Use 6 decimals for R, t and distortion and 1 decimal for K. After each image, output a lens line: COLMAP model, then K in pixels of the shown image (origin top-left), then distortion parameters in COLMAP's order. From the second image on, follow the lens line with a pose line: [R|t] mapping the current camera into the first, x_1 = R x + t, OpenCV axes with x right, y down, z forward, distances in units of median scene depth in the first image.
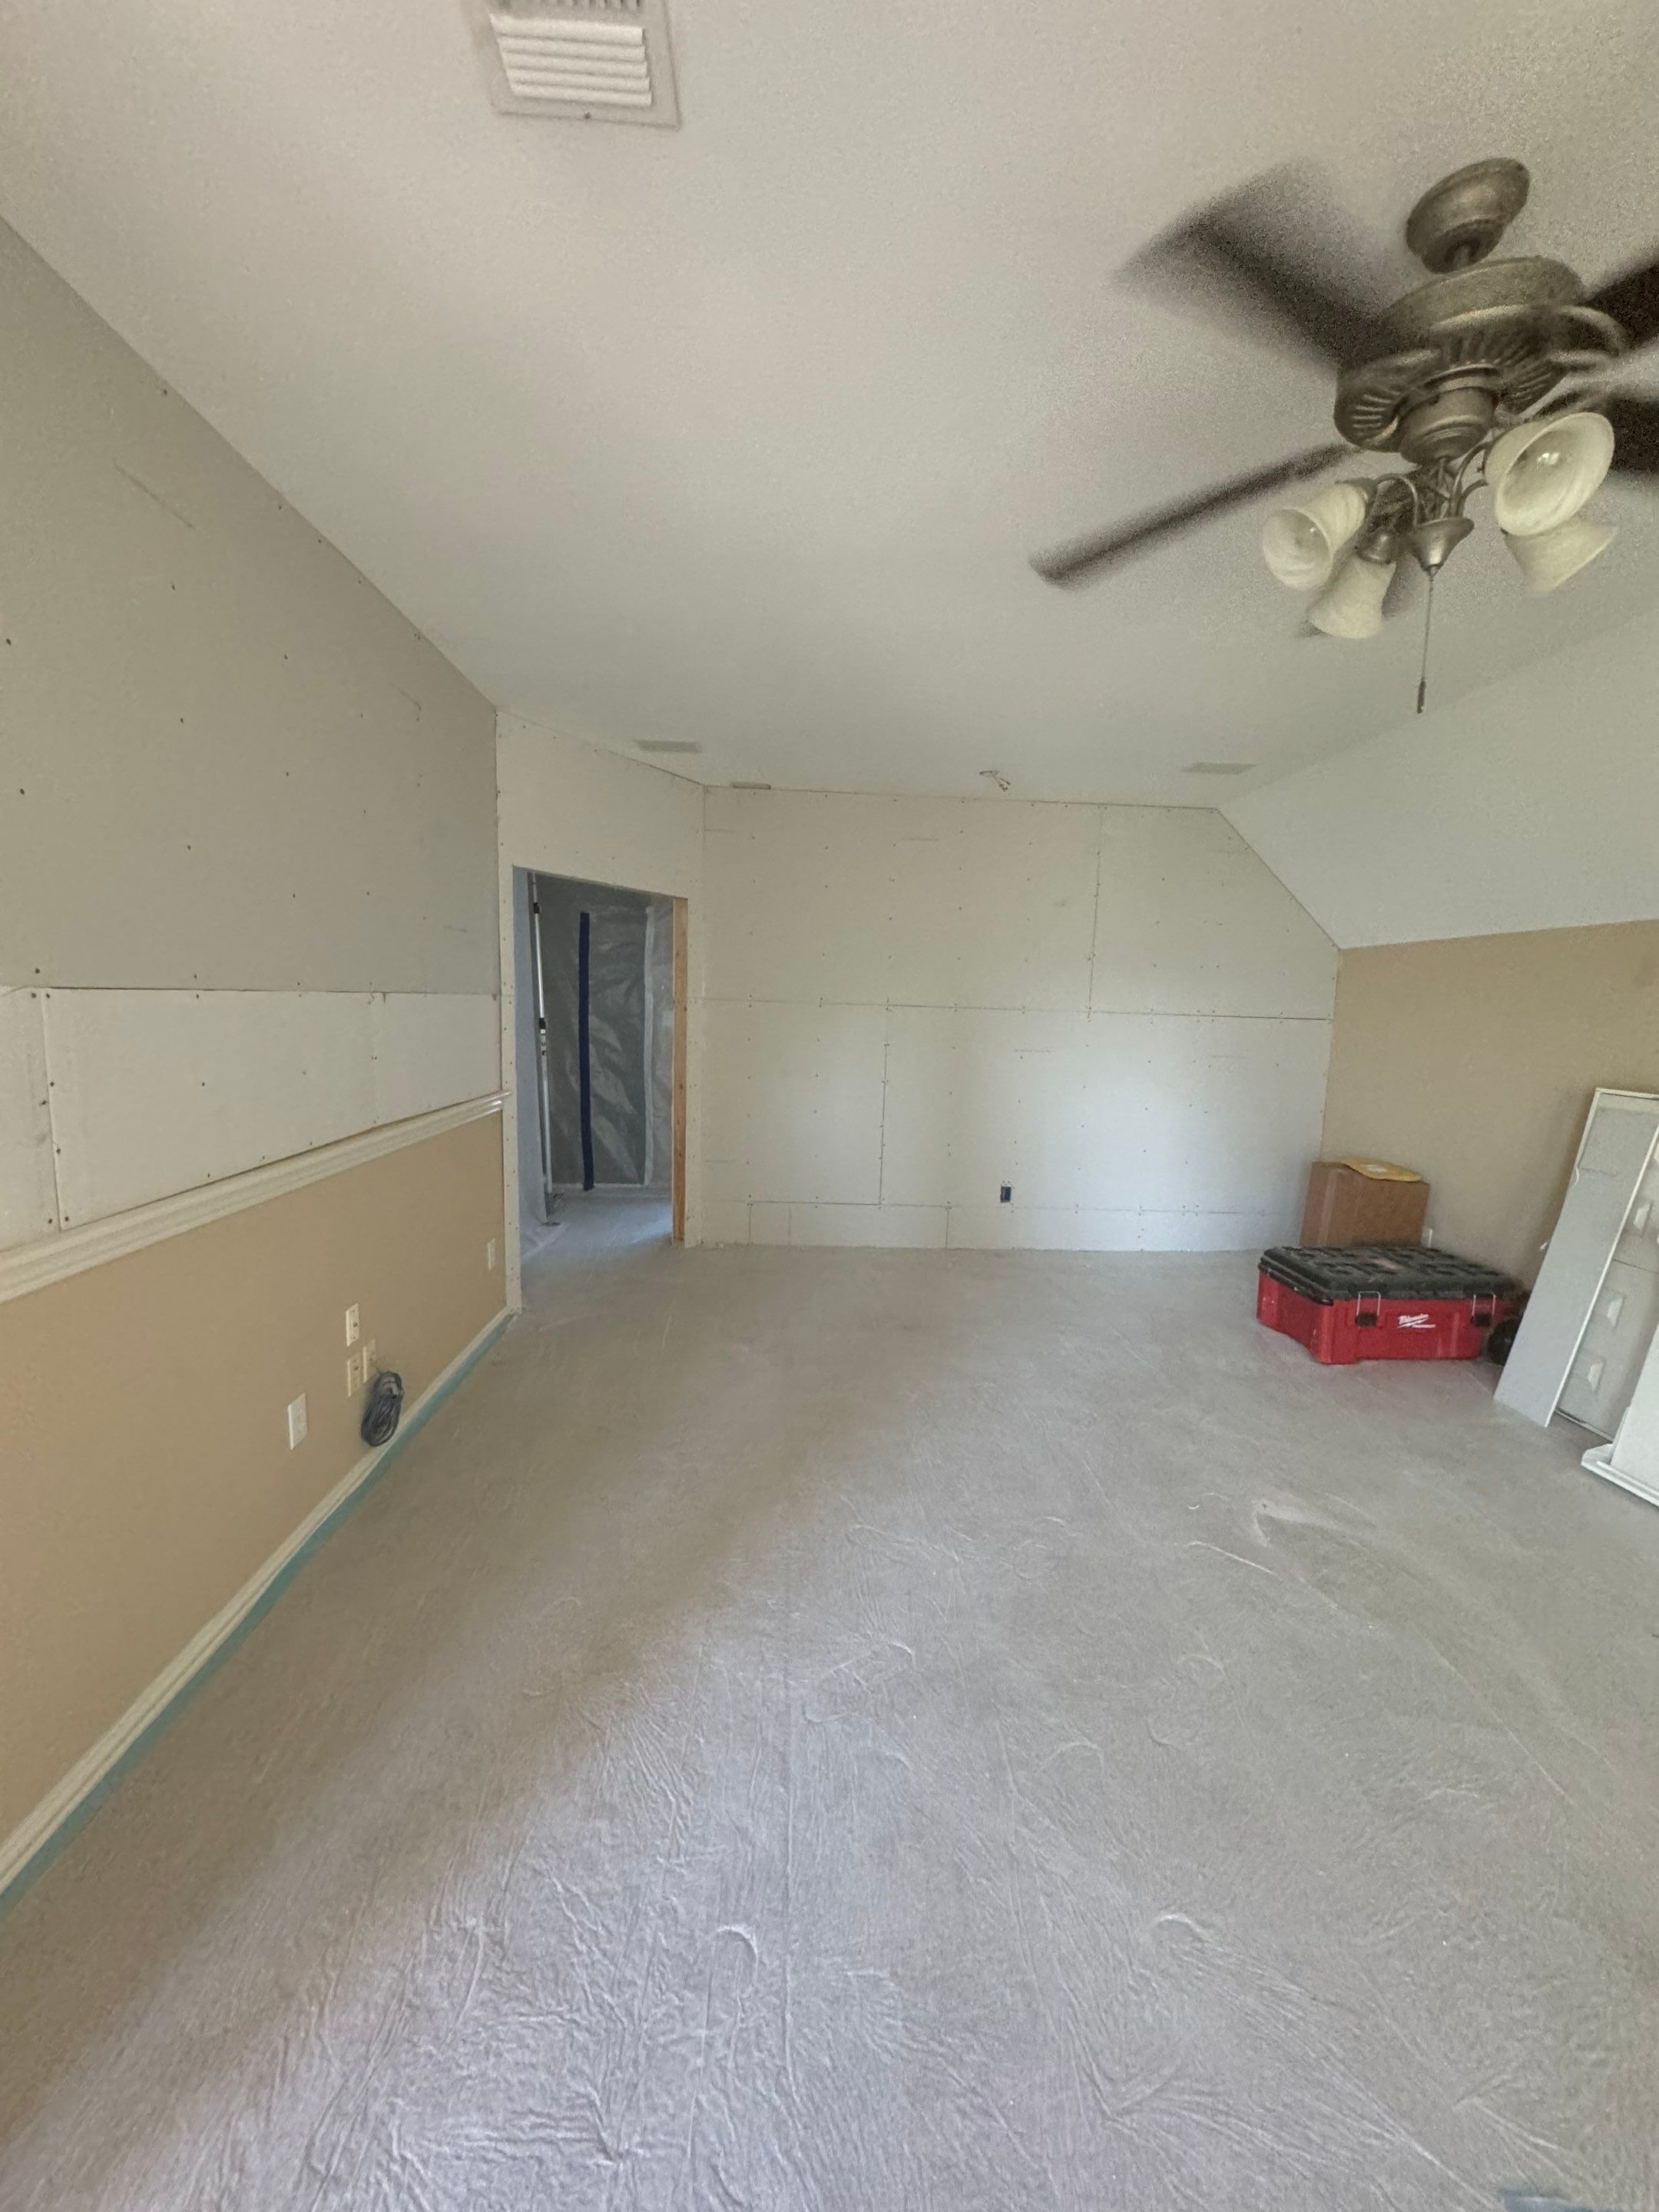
lens RADIAL K [[878.3, 0, 826.1], [0, 878.3, 1102.7], [0, 0, 1]] dist [-0.004419, 0.001117]
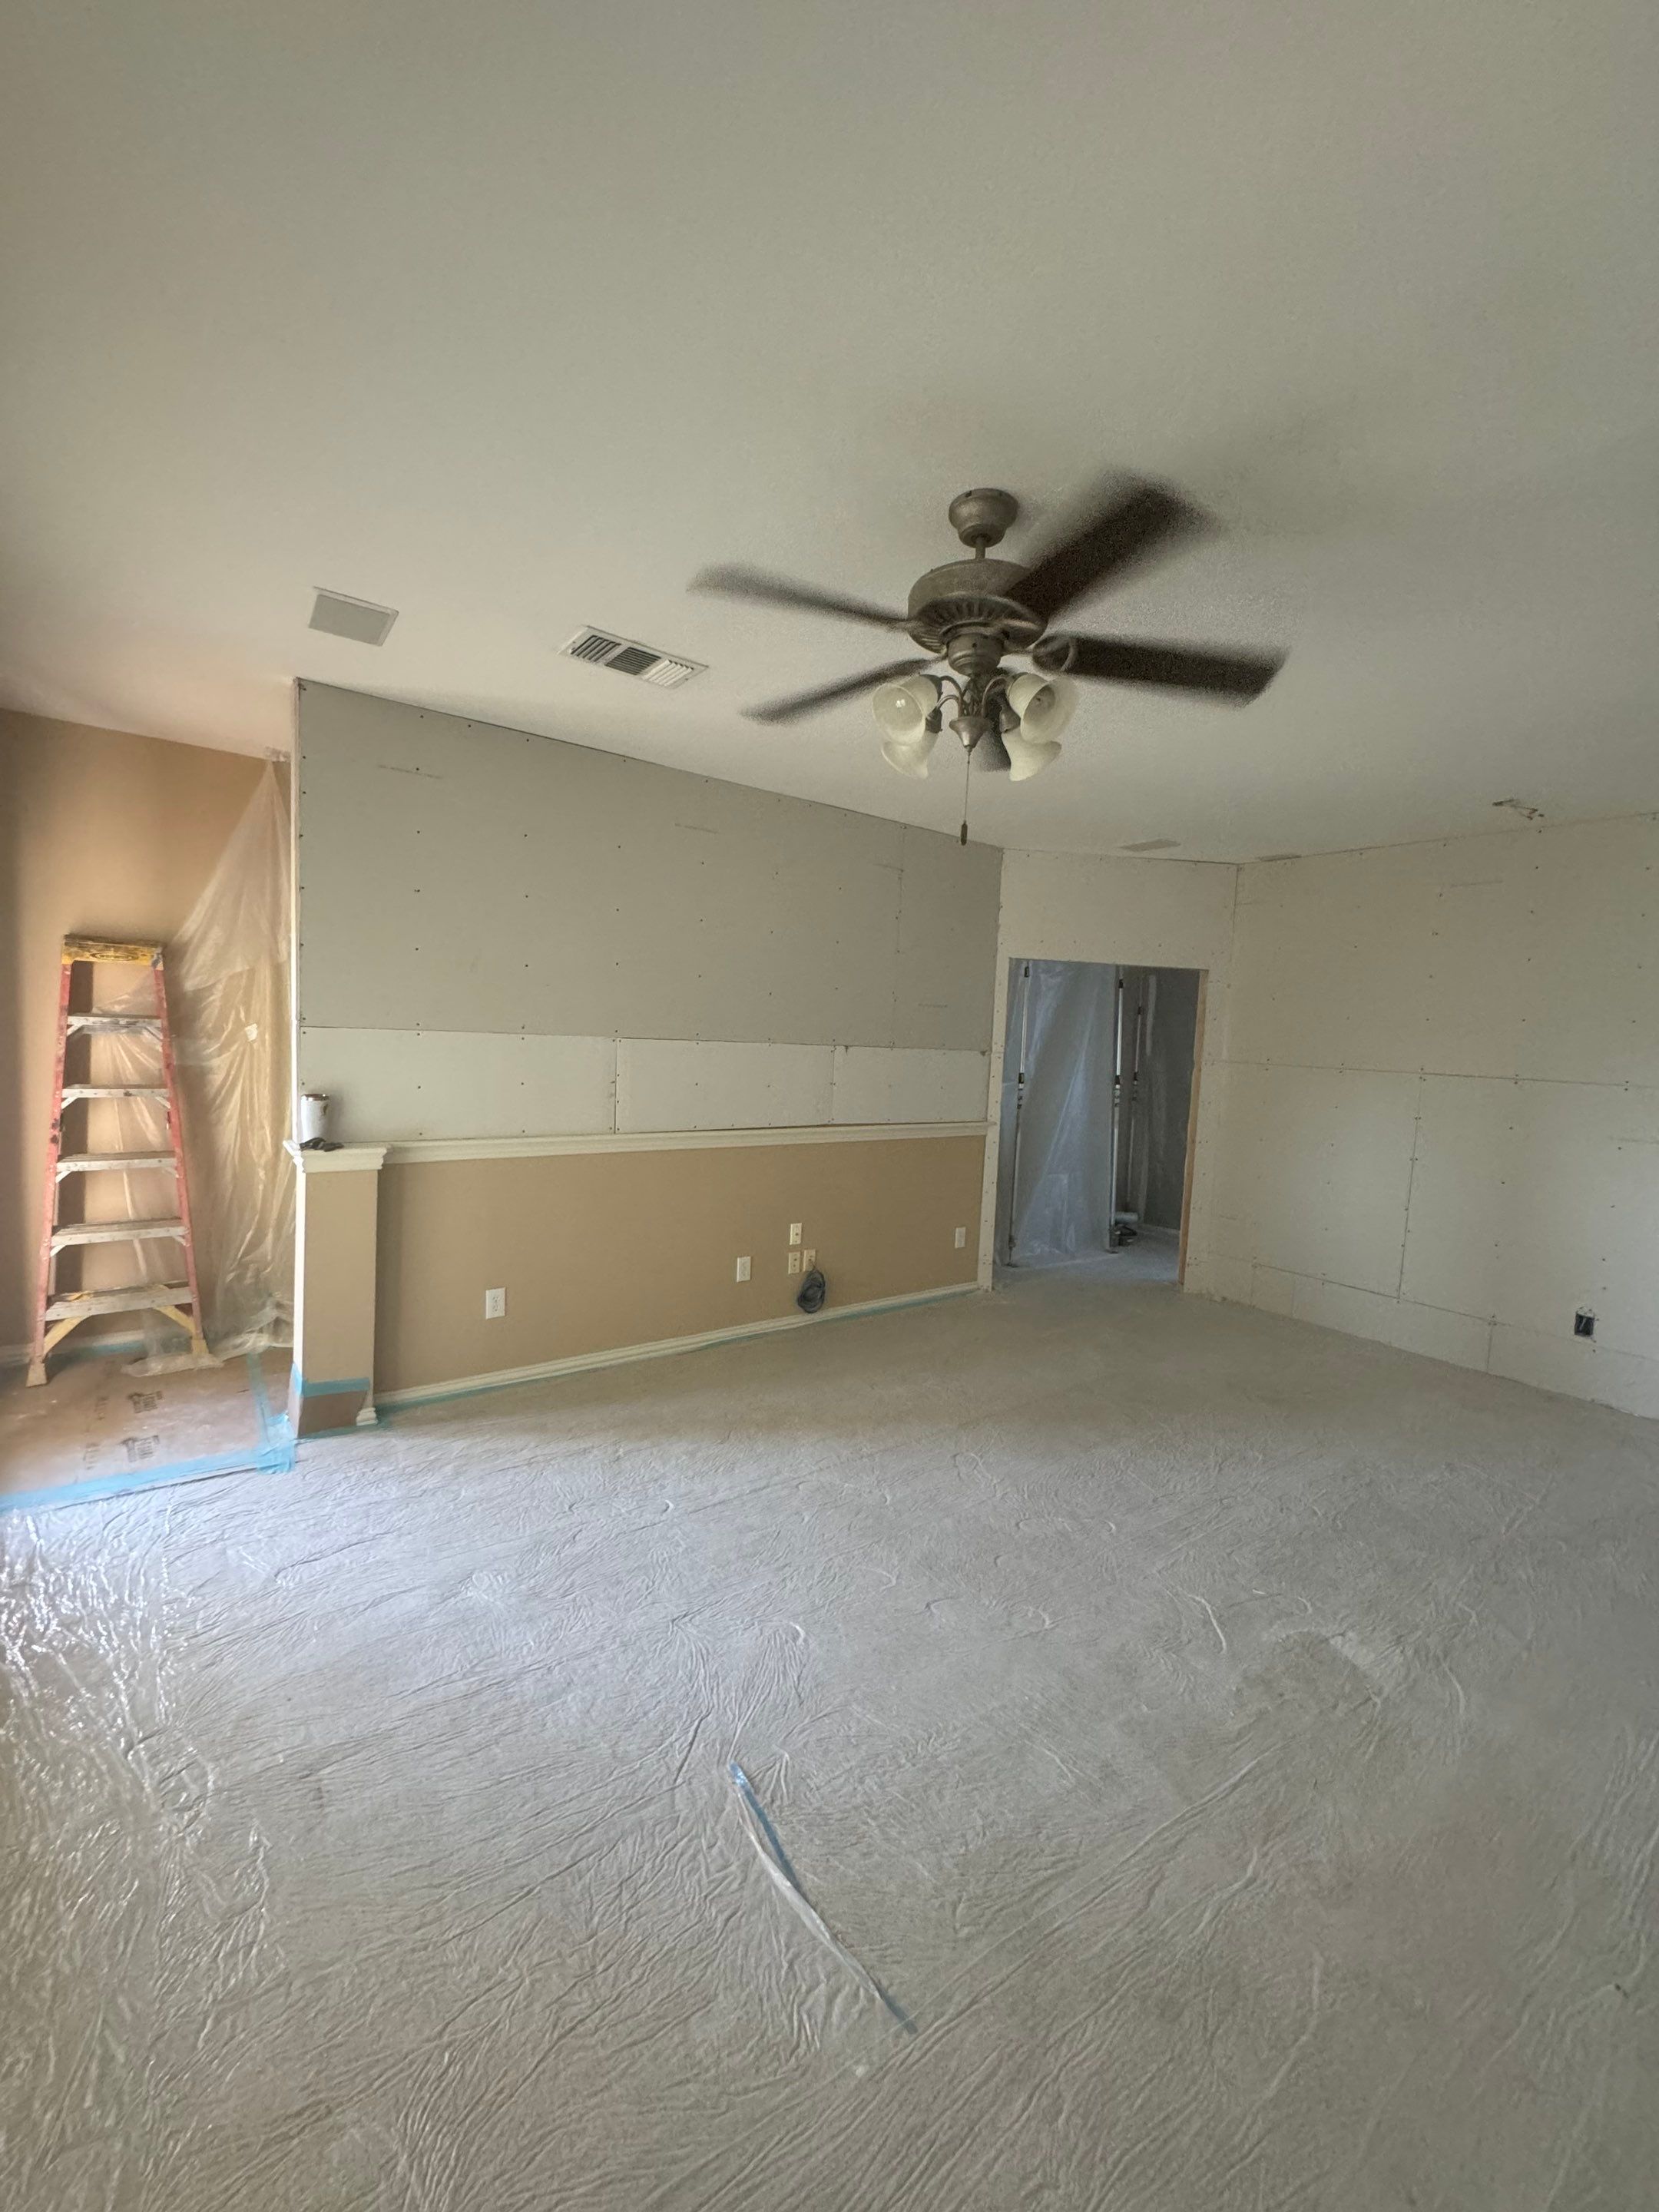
lens RADIAL K [[878.3, 0, 834.3], [0, 878.3, 1102.7], [0, 0, 1]] dist [-0.004419, 0.001117]
pose [[0.570071, 0.059653, -0.819427, 0.905231], [-0.124905, 0.992060, -0.014675, 0.009947], [0.812045, 0.110716, 0.572996, 0.031086]]
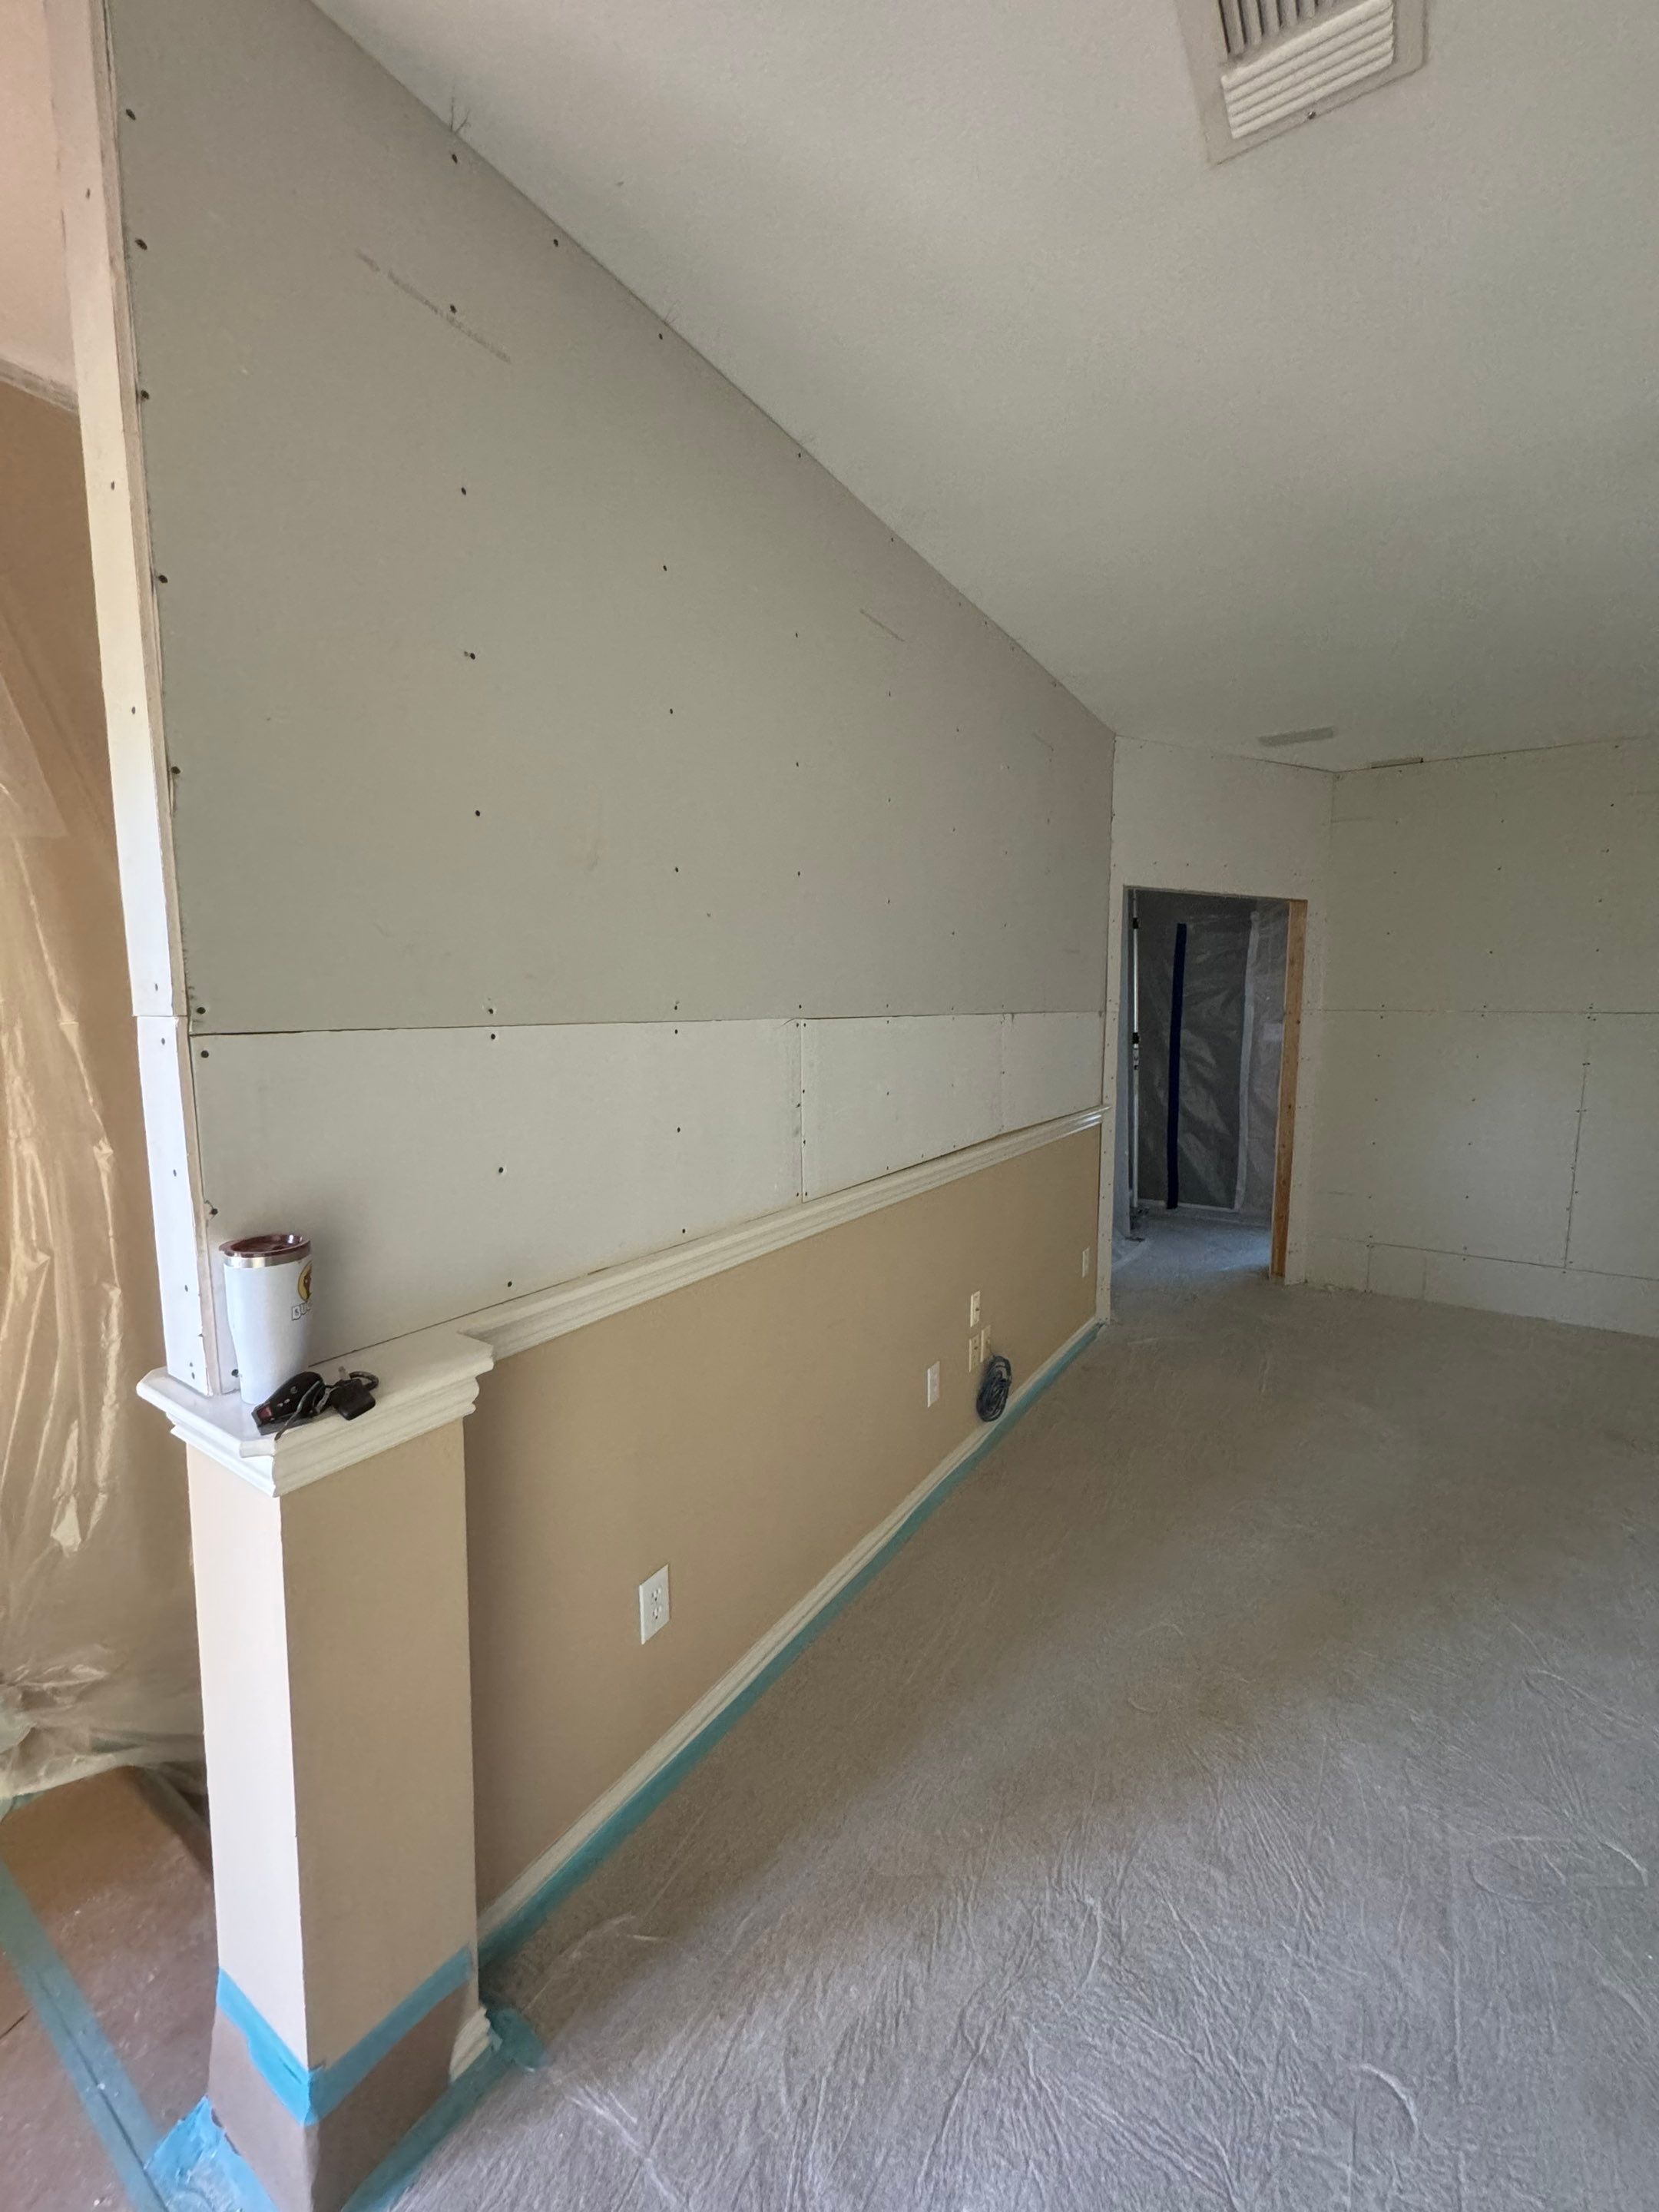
lens RADIAL K [[878.3, 0, 831.2], [0, 878.3, 1103.4], [0, 0, 1]] dist [-0.004419, 0.001117]
pose [[0.813304, 0.038582, -0.580559, -0.044897], [-0.045852, 0.998946, 0.002153, -0.004697], [0.580030, 0.024869, 0.814215, -0.032287]]
